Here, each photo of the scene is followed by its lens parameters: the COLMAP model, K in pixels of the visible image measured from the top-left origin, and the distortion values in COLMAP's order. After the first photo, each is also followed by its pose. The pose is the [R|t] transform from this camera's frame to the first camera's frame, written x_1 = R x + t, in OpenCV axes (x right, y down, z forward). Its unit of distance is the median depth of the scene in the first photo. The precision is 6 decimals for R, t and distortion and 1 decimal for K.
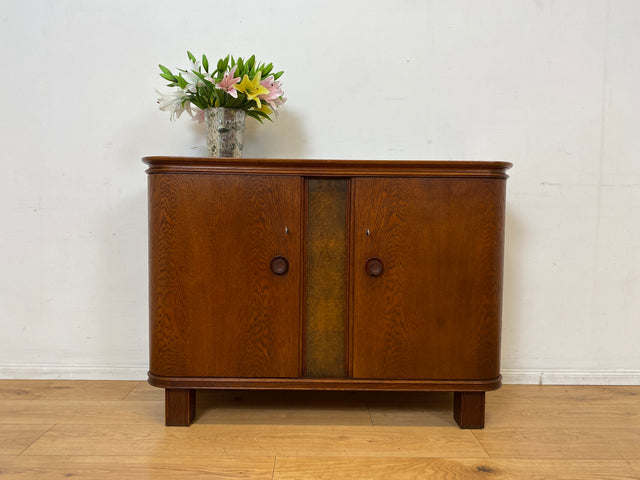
lens RADIAL K [[488.8, 0, 320.1], [0, 488.8, 240.1], [0, 0, 1]] dist [0.070808, -0.113765]
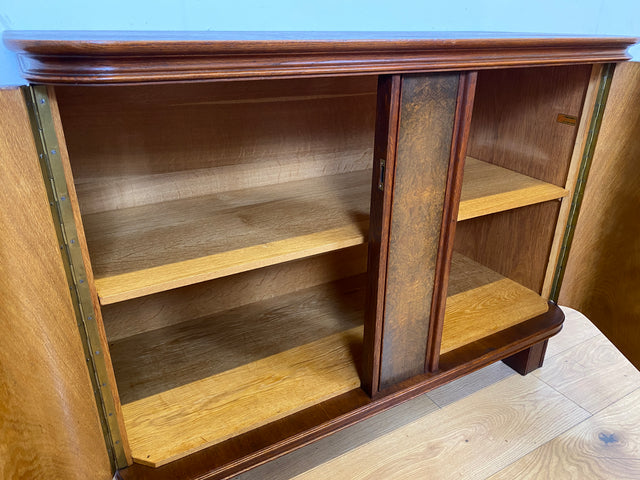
lens RADIAL K [[487.0, 0, 319.0], [0, 487.0, 243.8], [0, 0, 1]] dist [-0.003090, 0.001071]
pose [[0.872857, -0.206111, 0.442312, -0.355559], [0.030606, 0.927759, 0.371923, -0.154922], [-0.487016, -0.311098, 0.816109, 0.576271]]
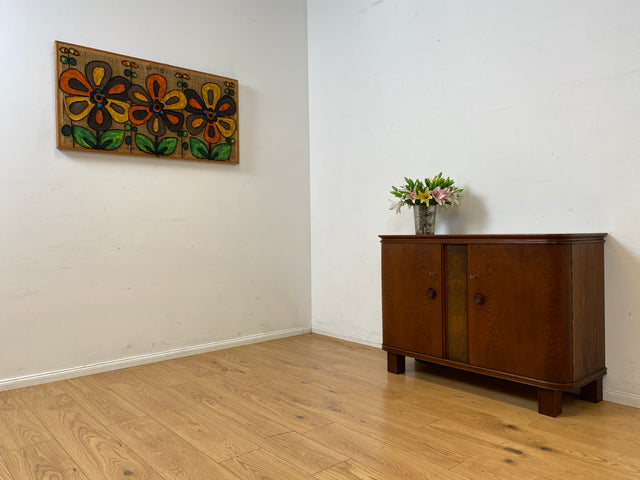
lens RADIAL K [[491.0, 0, 322.0], [0, 491.0, 236.6], [0, 0, 1]] dist [0.042488, -0.043161]
pose [[0.652653, -0.013085, -0.757544, 1.023352], [-0.021759, 0.999115, -0.036004, -0.081414], [0.757344, 0.039981, 0.651791, -0.497208]]
